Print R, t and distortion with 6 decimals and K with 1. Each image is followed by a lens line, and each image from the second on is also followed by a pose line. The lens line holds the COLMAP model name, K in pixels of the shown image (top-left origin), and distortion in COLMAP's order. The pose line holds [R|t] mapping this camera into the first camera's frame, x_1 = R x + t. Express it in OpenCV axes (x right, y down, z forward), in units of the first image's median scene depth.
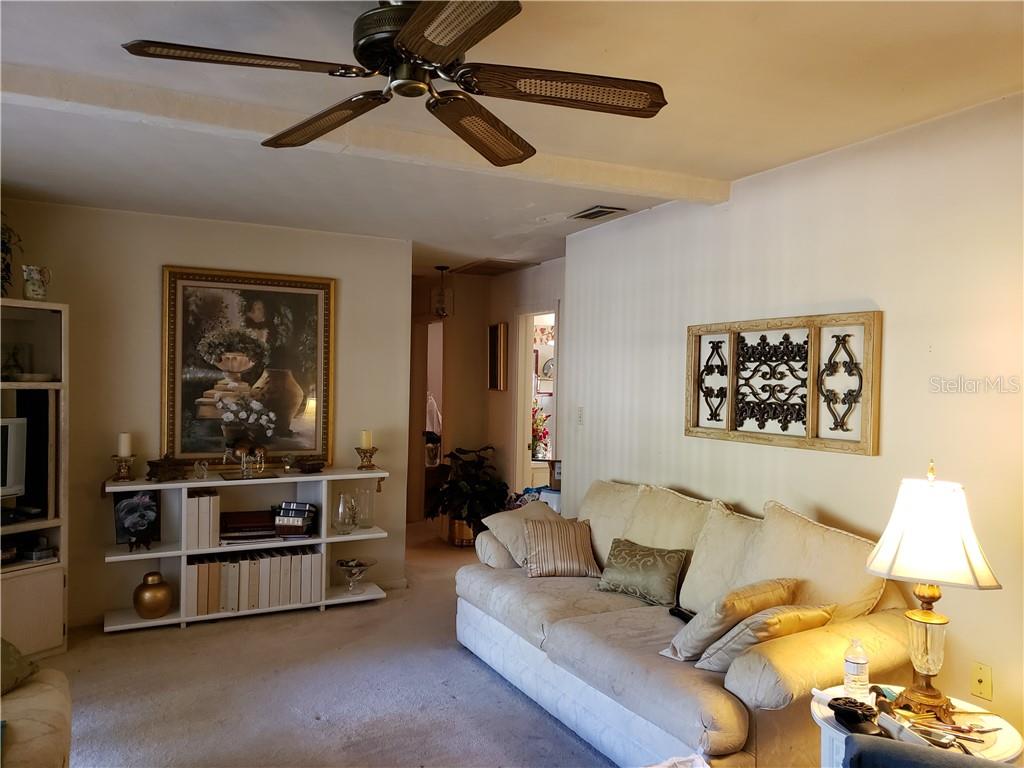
lens RADIAL K [[794.3, 0, 511.6], [0, 794.3, 384.1], [0, 0, 1]] dist [0.009111, 0.022357]
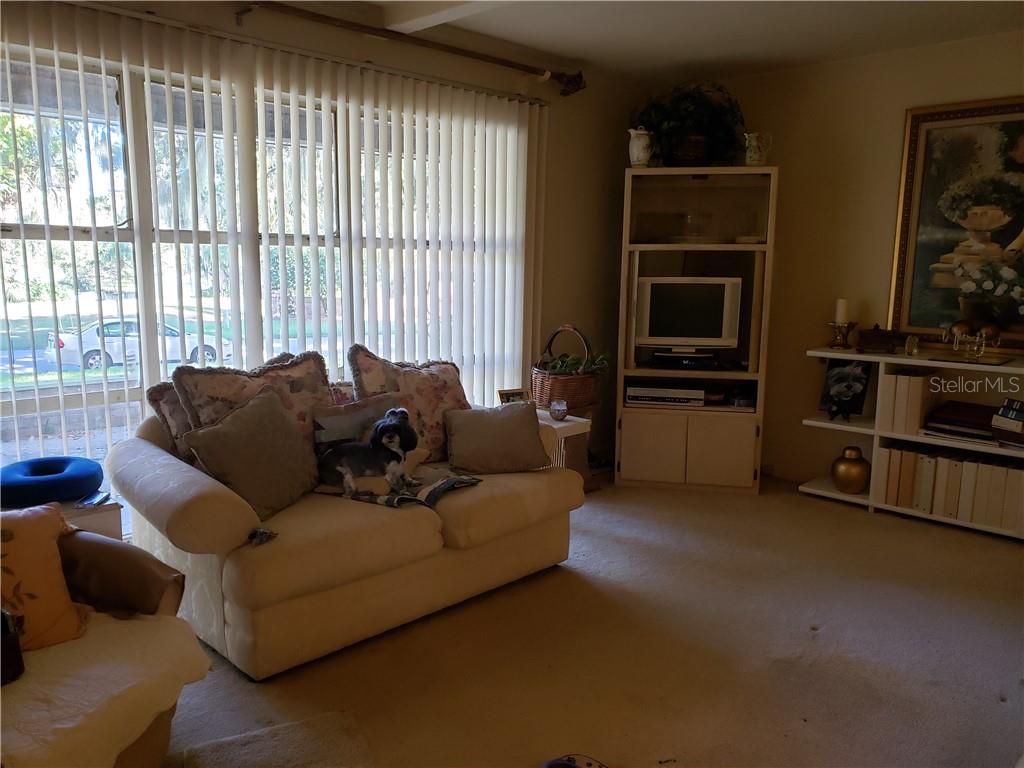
lens RADIAL K [[794.3, 0, 511.8], [0, 794.3, 384.7], [0, 0, 1]] dist [0.009111, 0.022357]
pose [[0.317670, 0.138636, -0.938012, 0.293458], [-0.013269, 0.989807, 0.141798, 0.032081], [0.948108, -0.032599, 0.316272, 0.305148]]
